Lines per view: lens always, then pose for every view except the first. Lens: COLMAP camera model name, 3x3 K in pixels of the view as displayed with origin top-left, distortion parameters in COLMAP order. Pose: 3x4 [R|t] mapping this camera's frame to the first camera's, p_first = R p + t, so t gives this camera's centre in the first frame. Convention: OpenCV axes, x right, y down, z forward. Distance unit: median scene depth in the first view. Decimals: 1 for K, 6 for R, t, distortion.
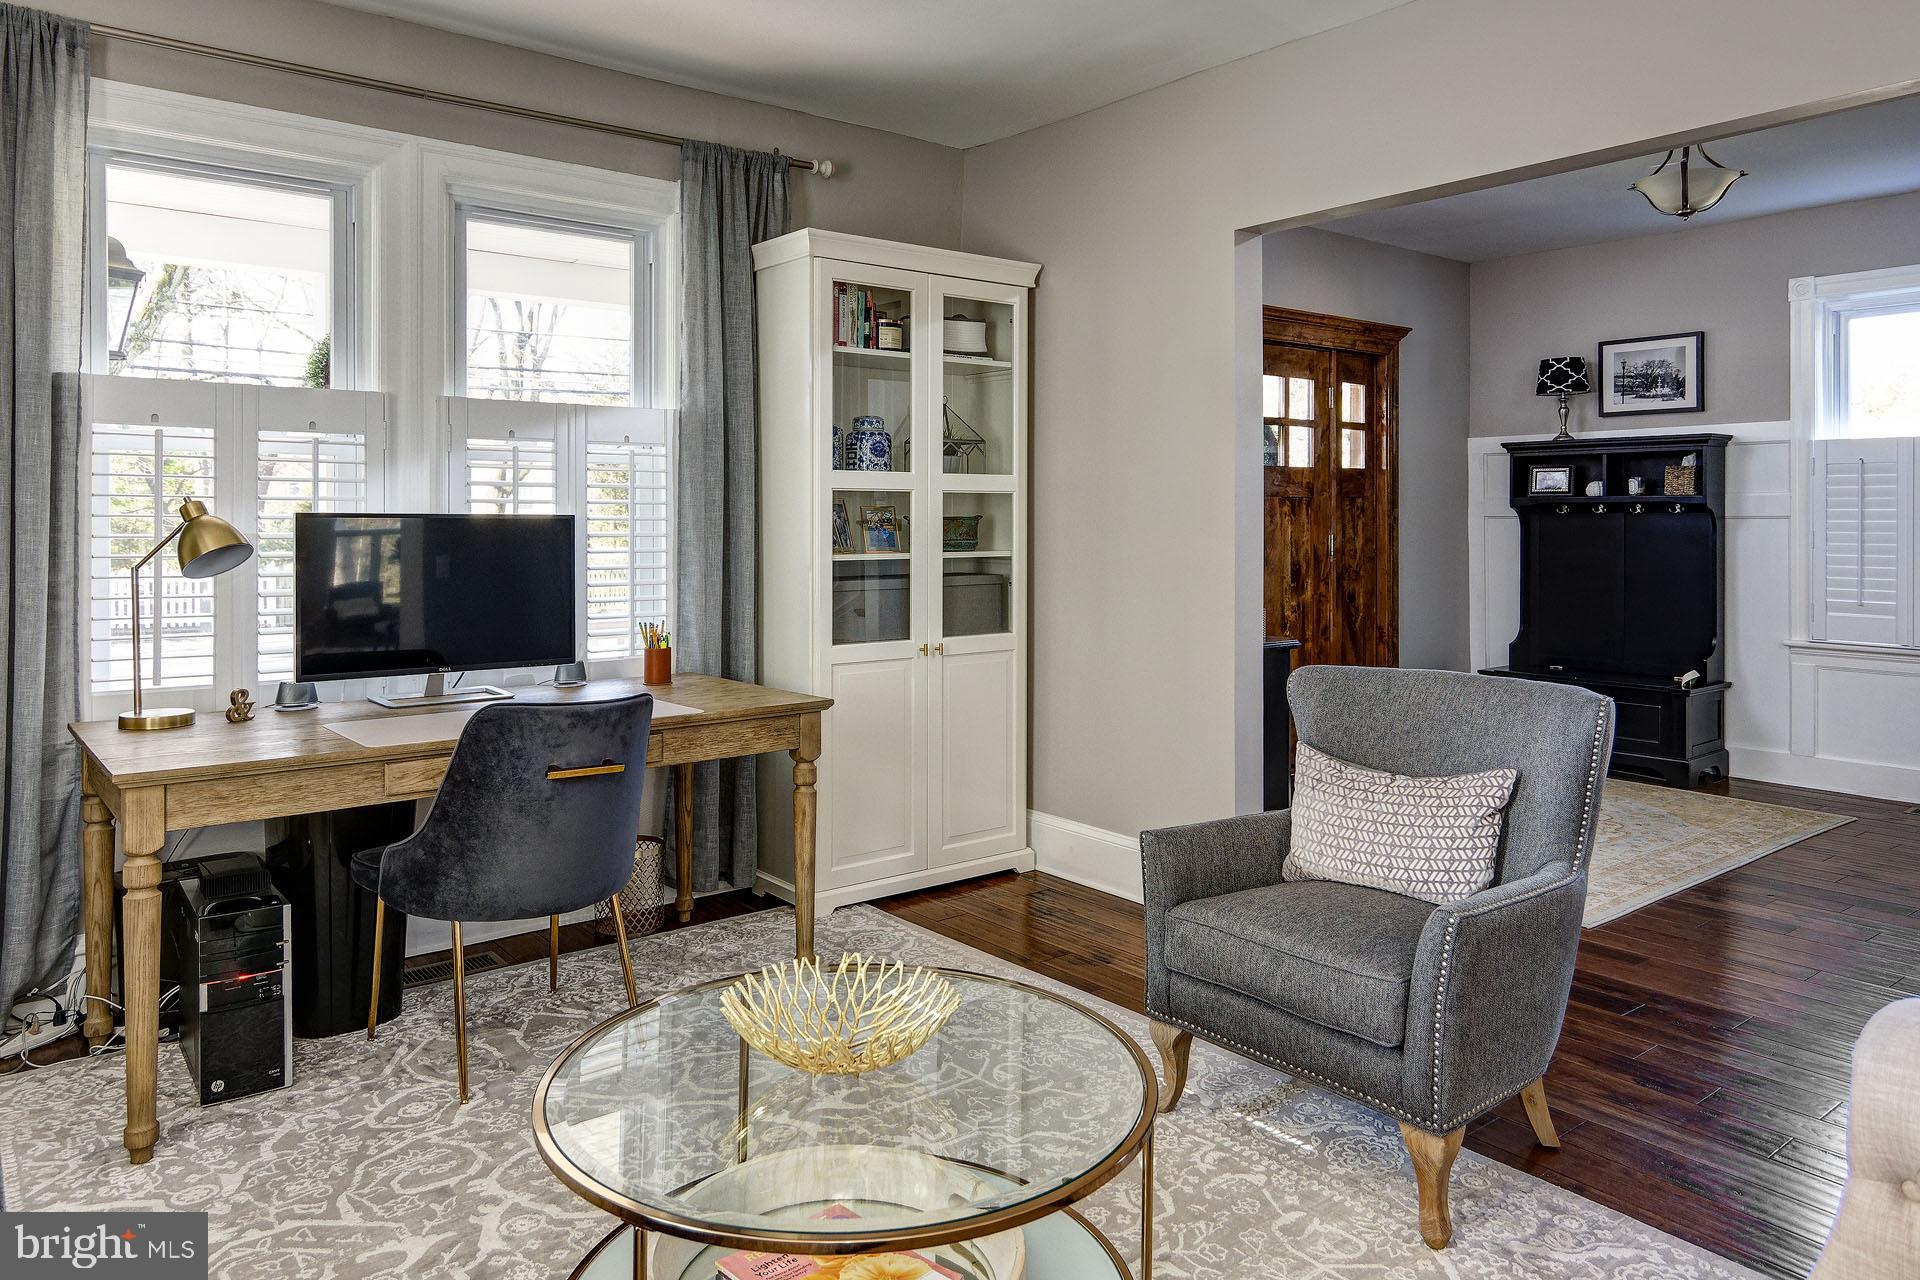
lens RADIAL K [[1272.2, 0, 957.6], [0, 1272.2, 546.3], [0, 0, 1]] dist [0.005599, 0.000532]
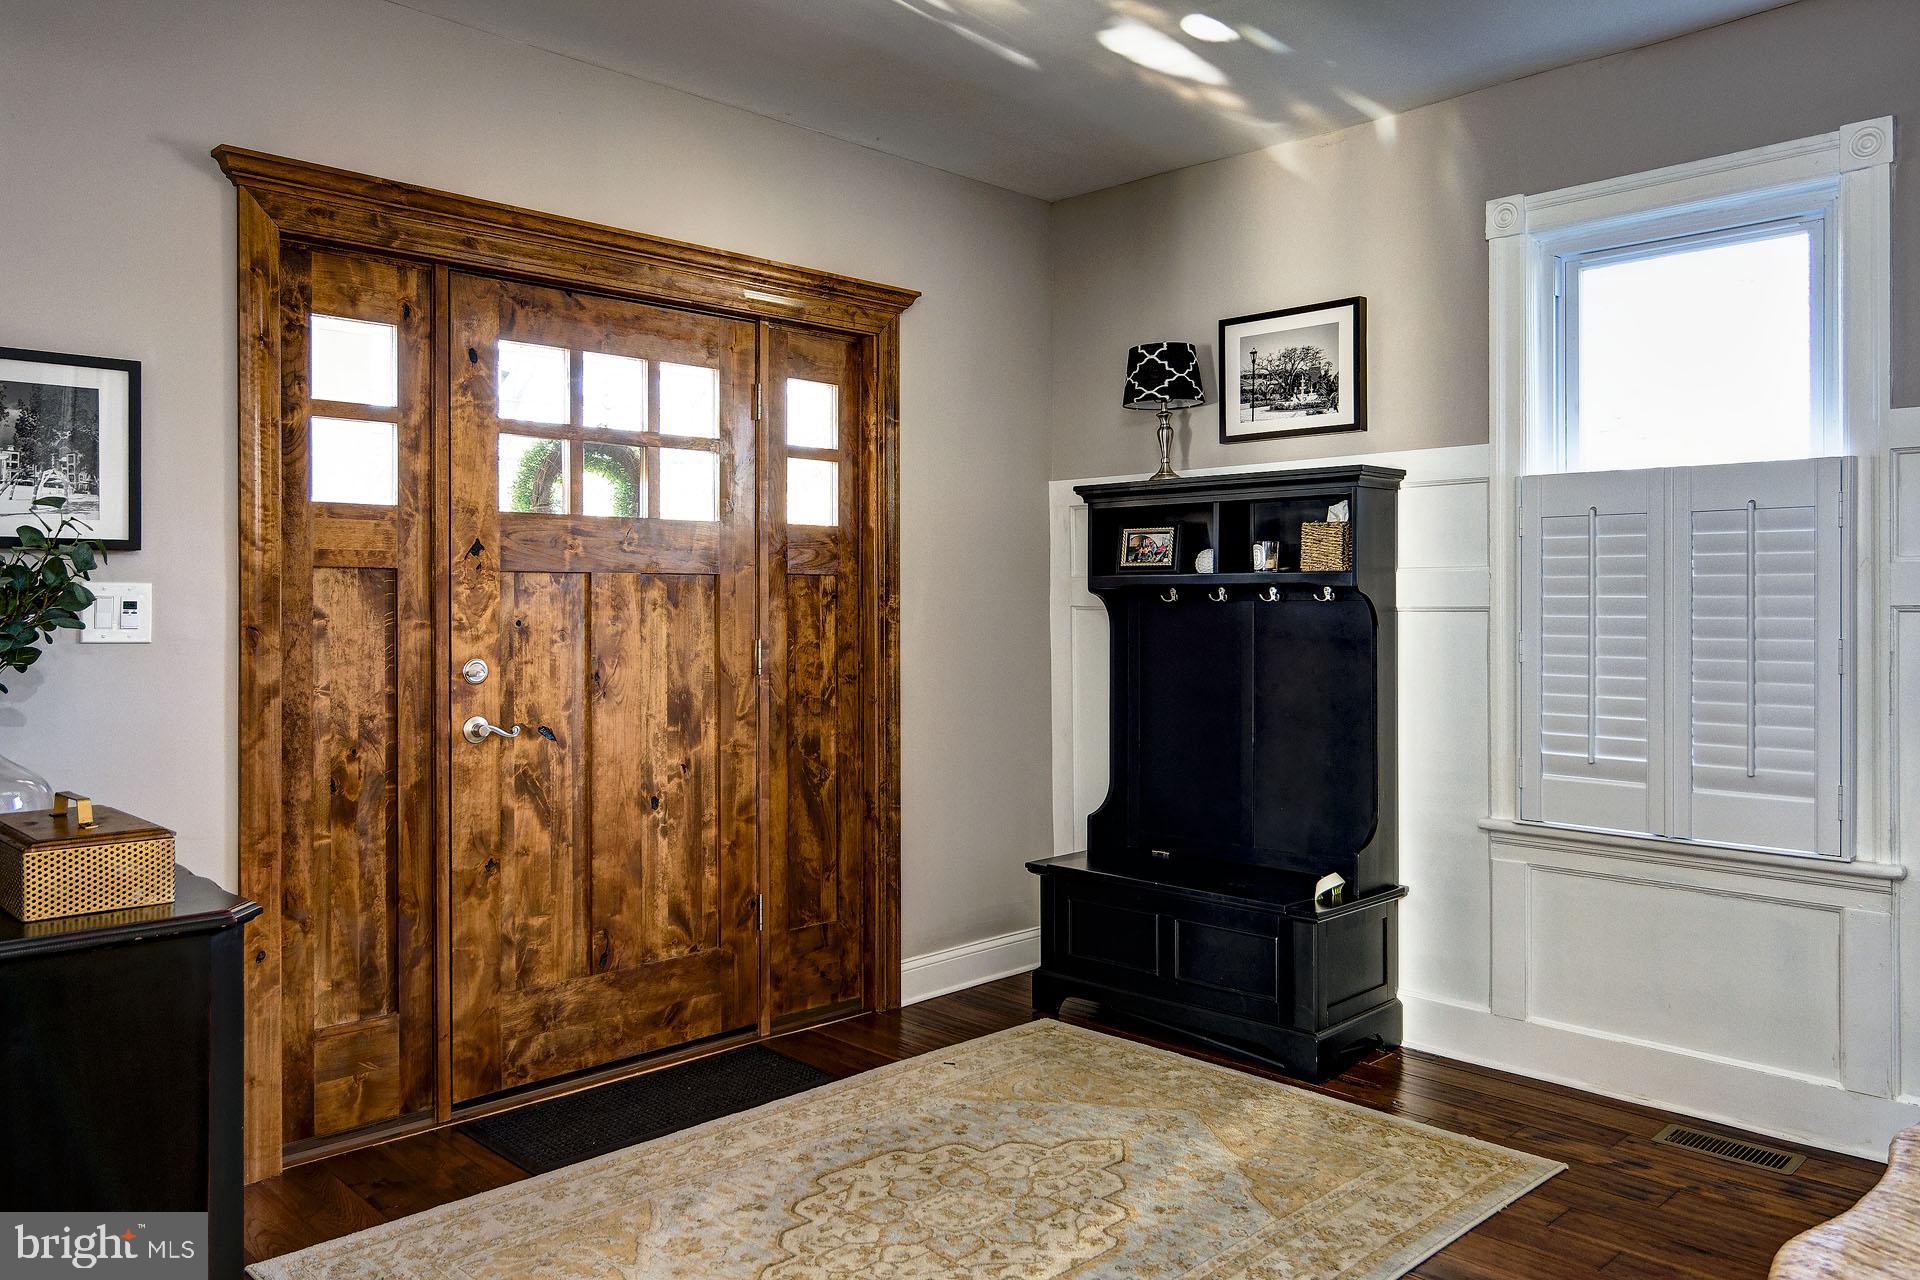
lens RADIAL K [[1388.8, 0, 960.0], [0, 1388.8, 640.0], [0, 0, 1]] dist [-0.005961, 0.000197]
pose [[0.993918, -0.003474, 0.110066, 0.316236], [0.002872, 0.999980, 0.005631, -0.012117], [-0.110084, -0.005281, 0.993908, 0.365281]]
